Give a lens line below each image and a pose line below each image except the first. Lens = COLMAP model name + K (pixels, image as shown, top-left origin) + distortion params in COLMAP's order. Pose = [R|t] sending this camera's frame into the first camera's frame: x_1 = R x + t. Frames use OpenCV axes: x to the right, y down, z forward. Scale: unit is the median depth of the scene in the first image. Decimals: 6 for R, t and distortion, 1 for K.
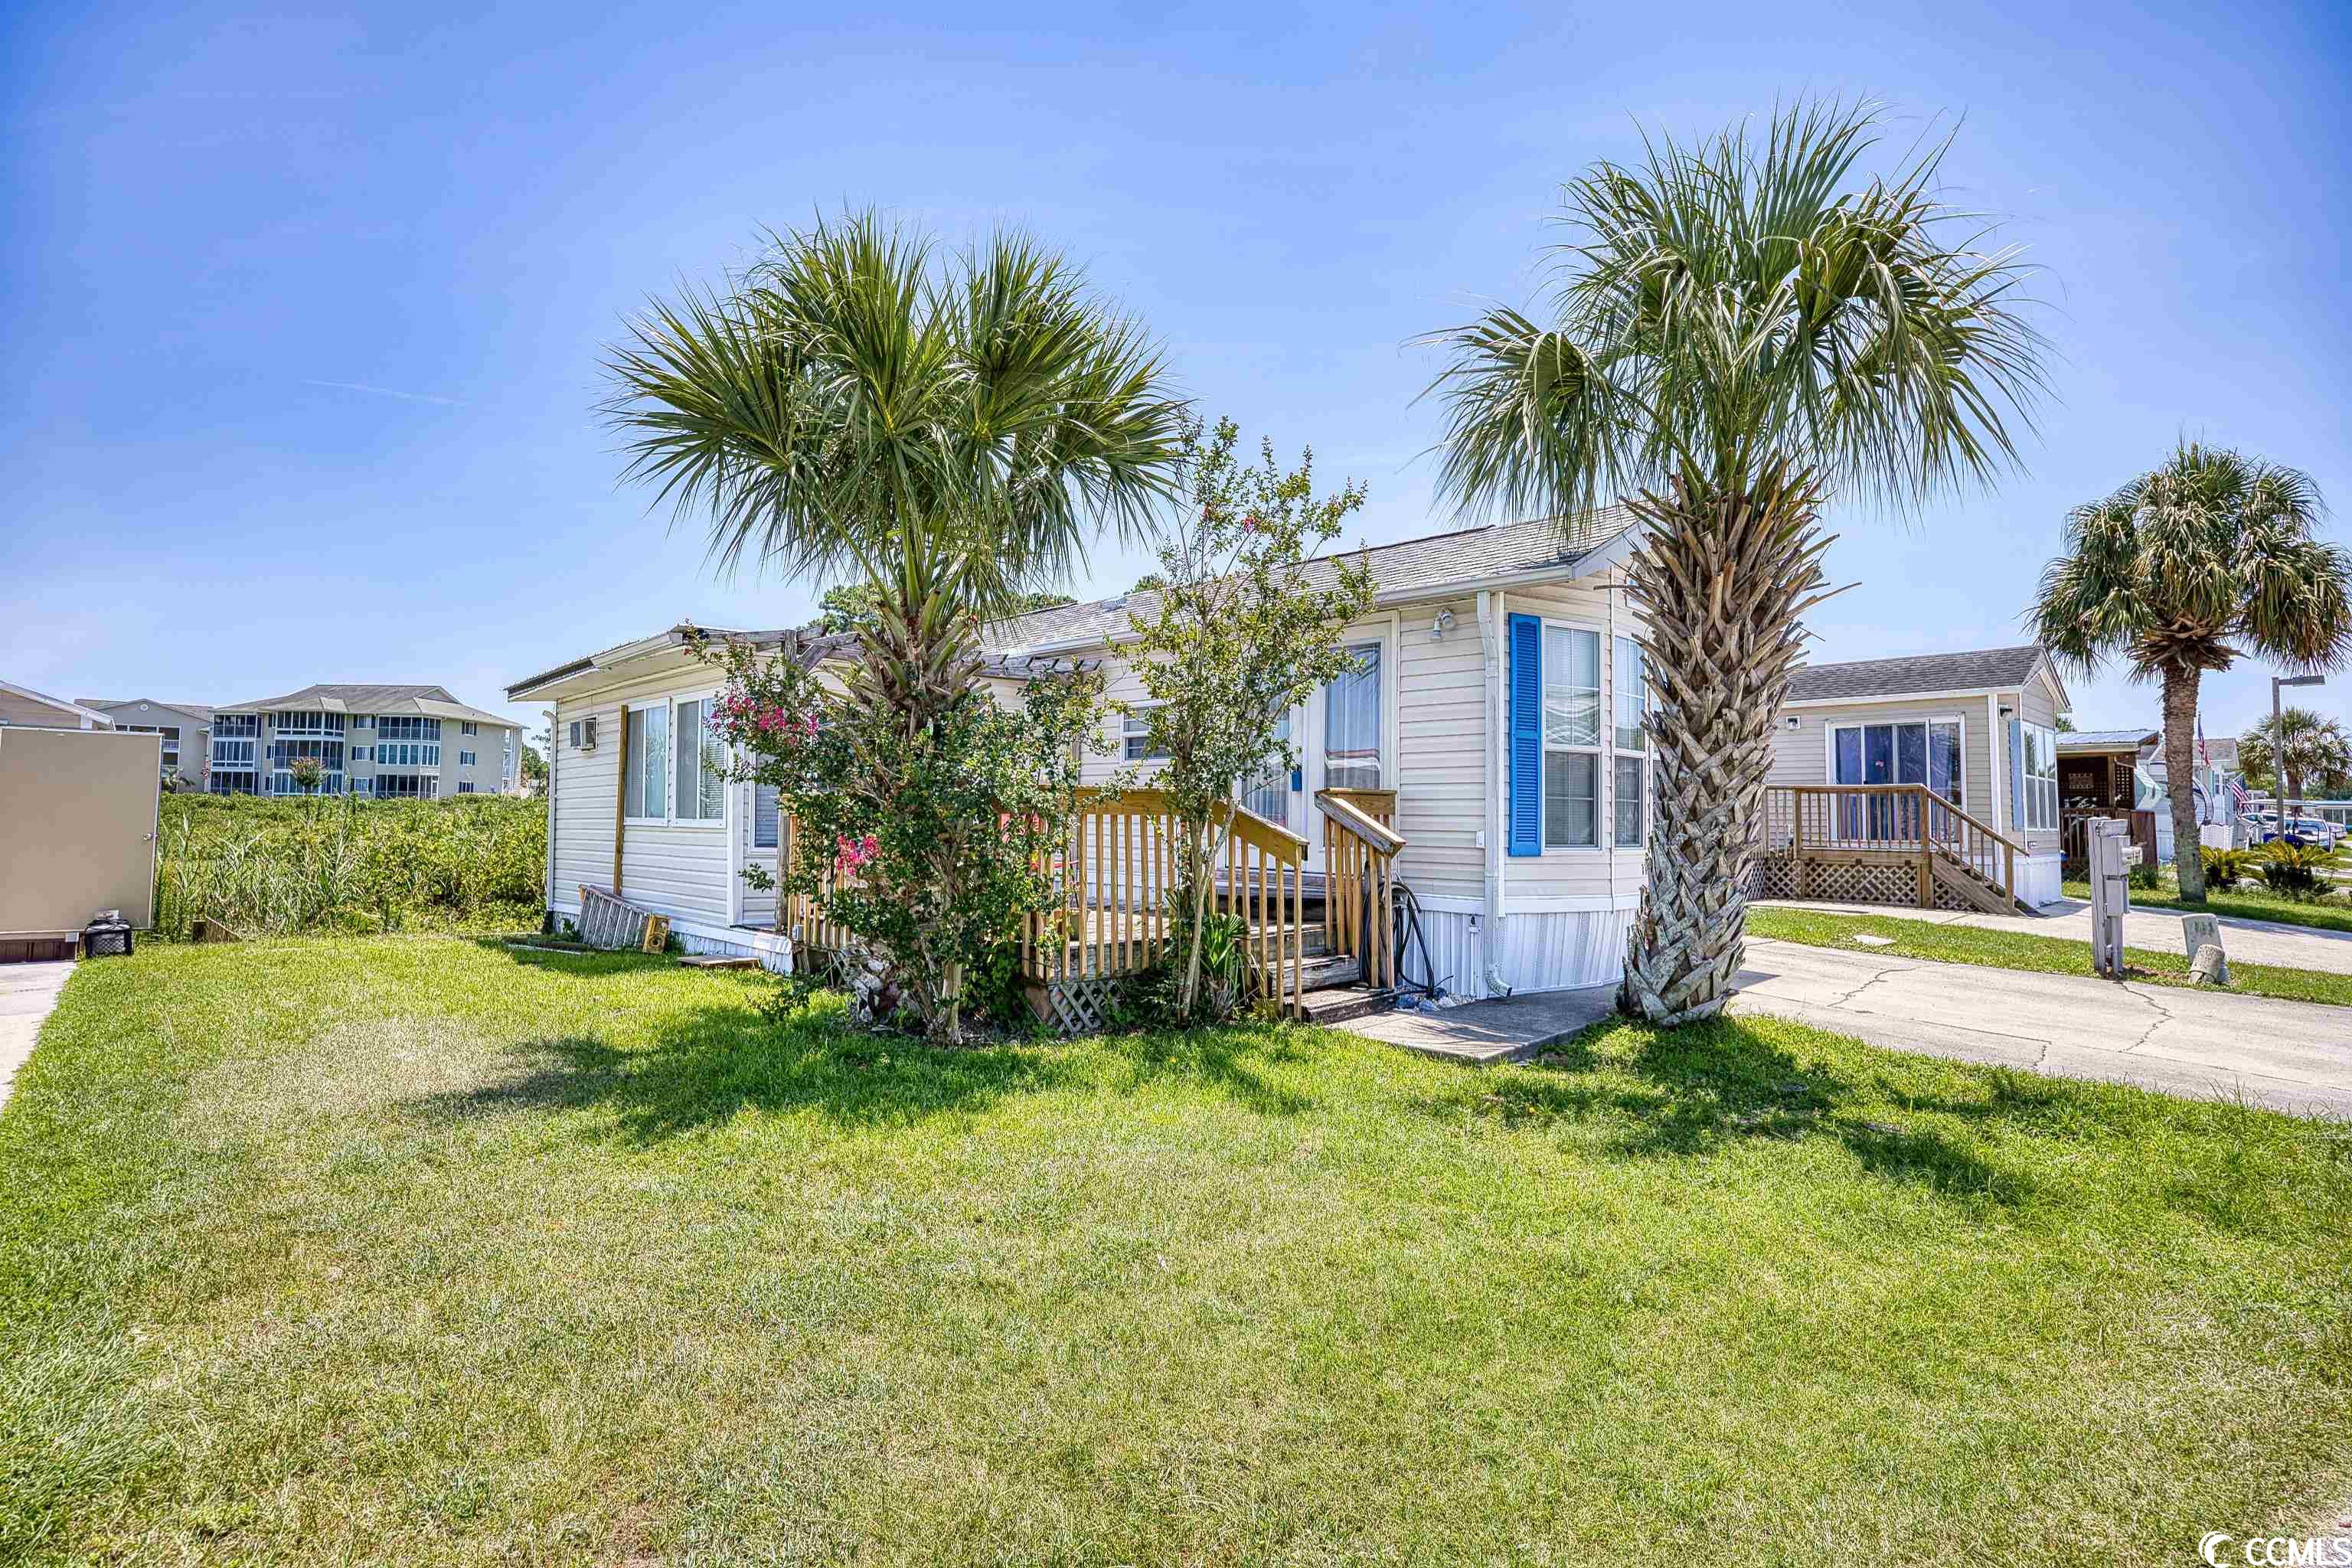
lens RADIAL K [[1160.8, 0, 1175.9], [0, 1160.8, 714.3], [0, 0, 1]] dist [-0.064527, 0.019037]
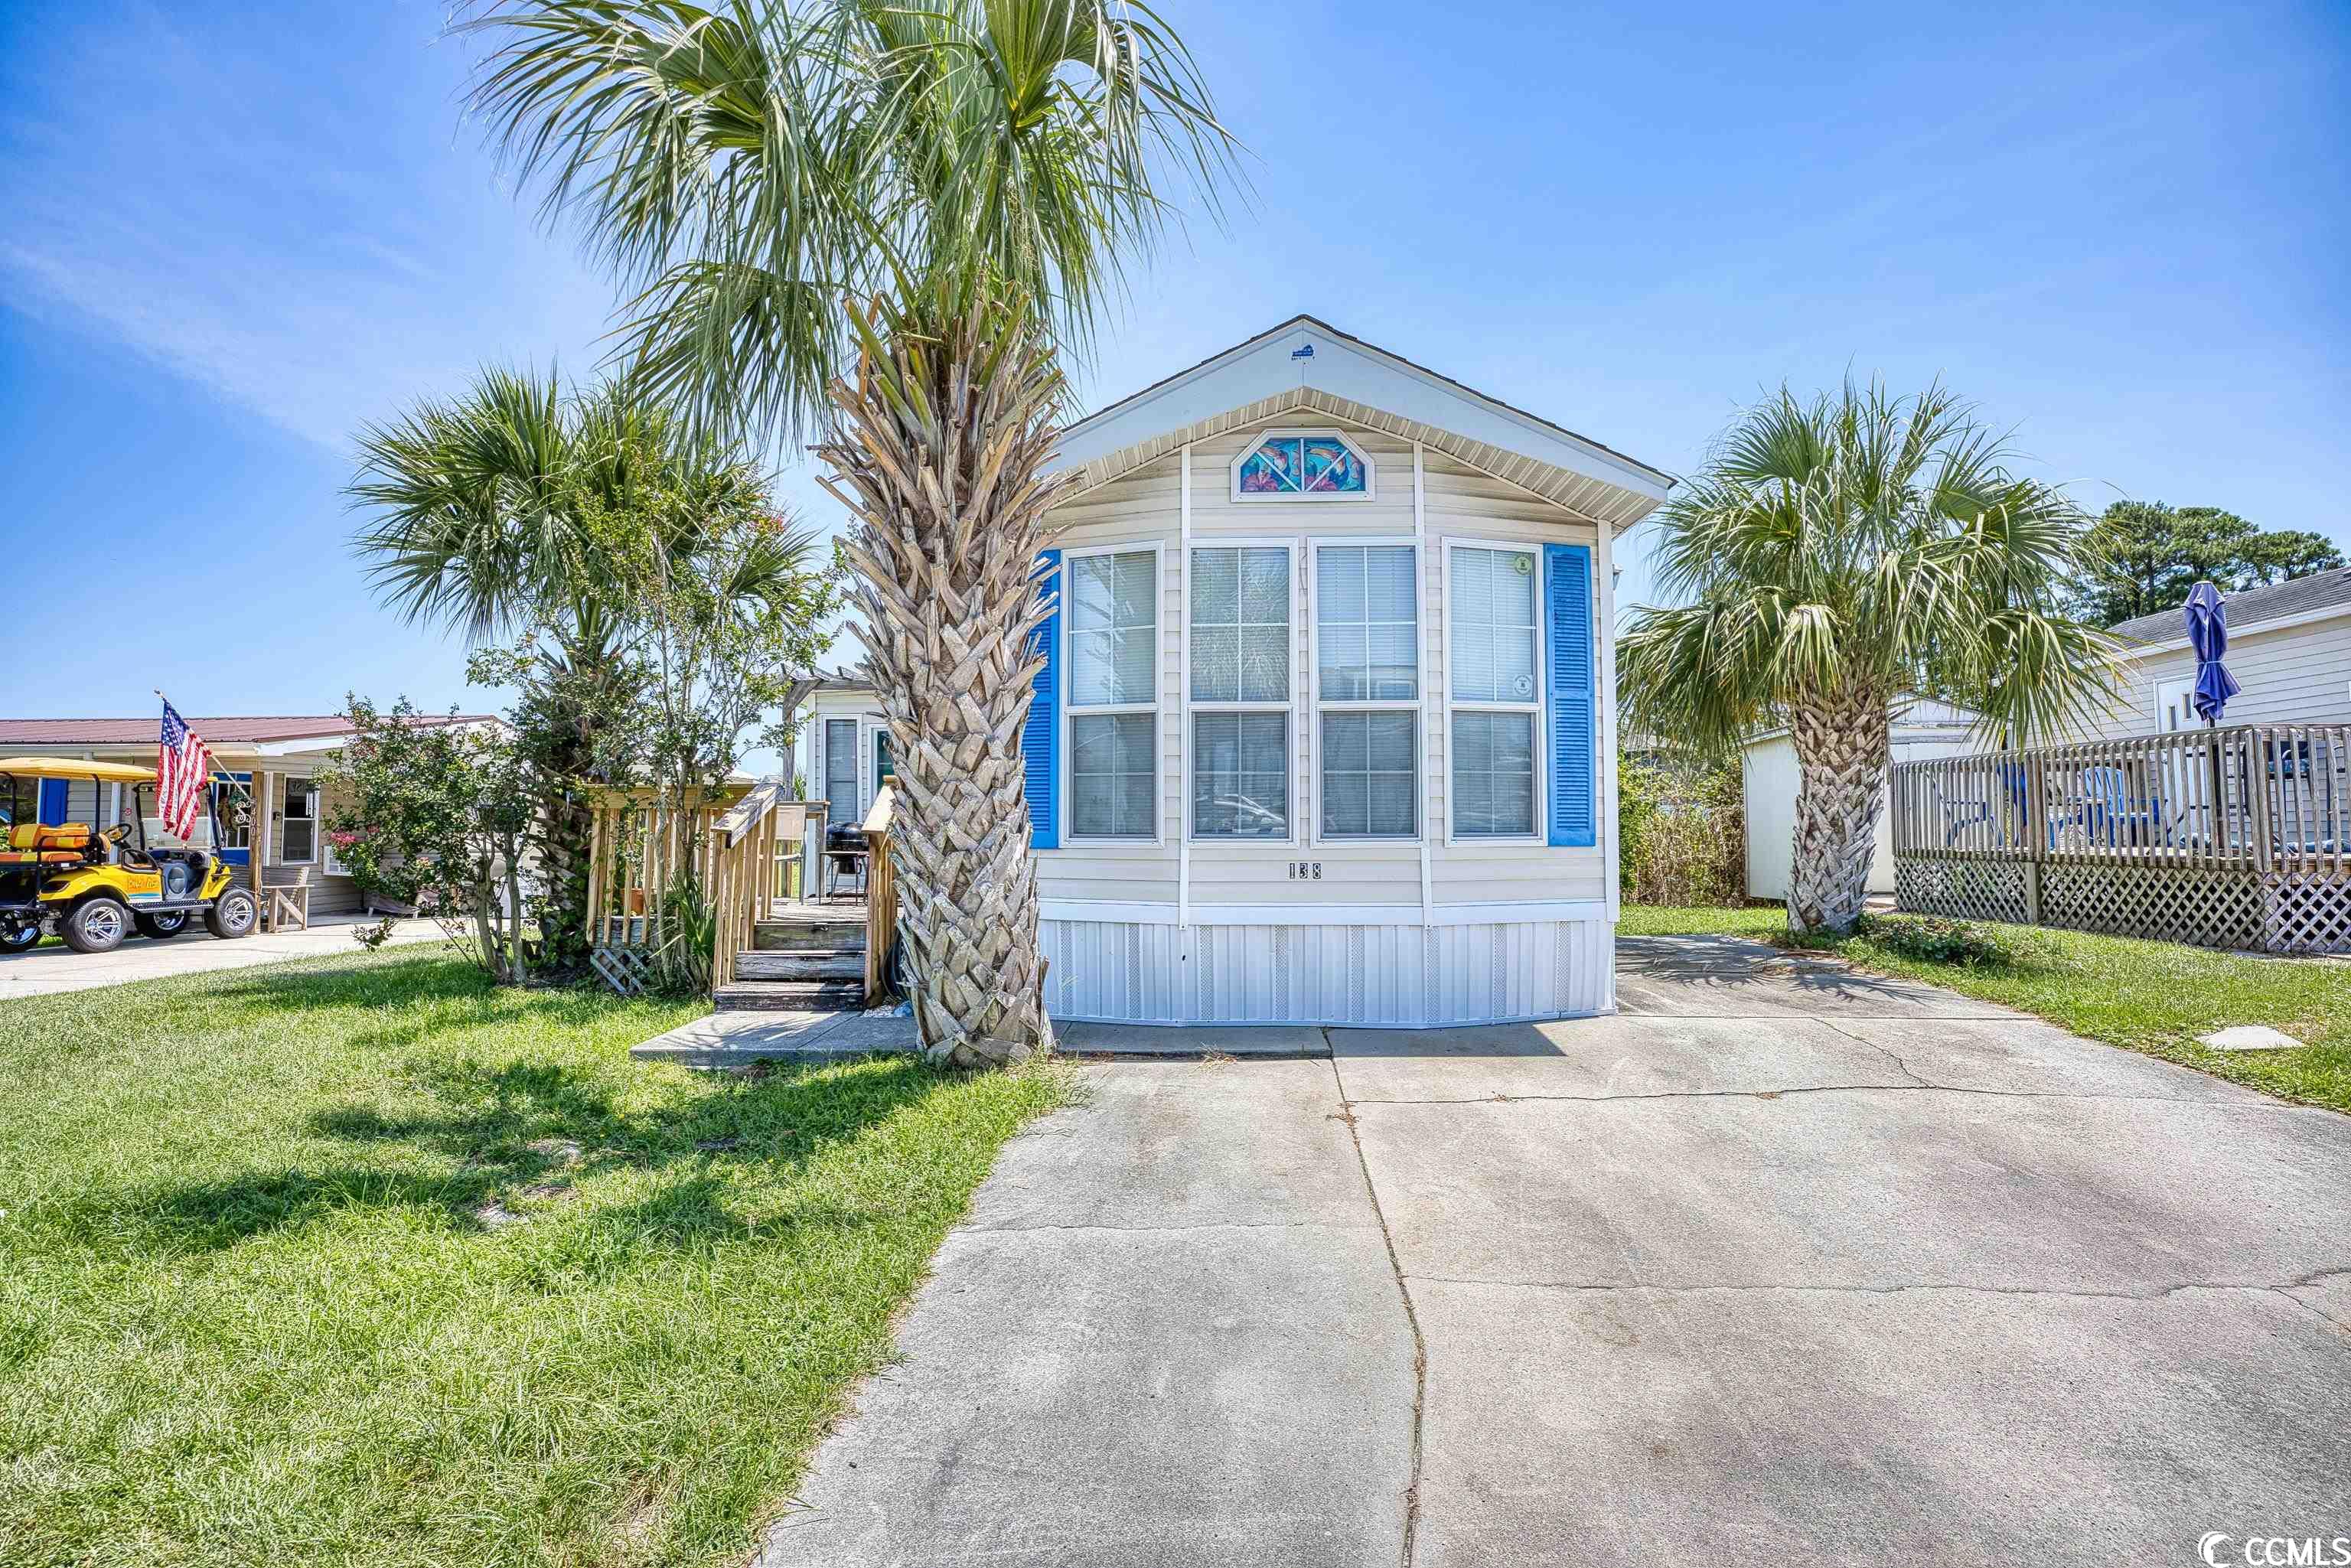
lens RADIAL K [[1137.8, 0, 1174.1], [0, 1137.8, 729.6], [0, 0, 1]] dist [-0.059296, 0.015346]
pose [[0.673588, -0.078496, -0.734926, 0.964787], [0.077900, 0.996346, -0.035020, 0.075201], [0.734990, -0.033662, 0.677242, 0.534009]]
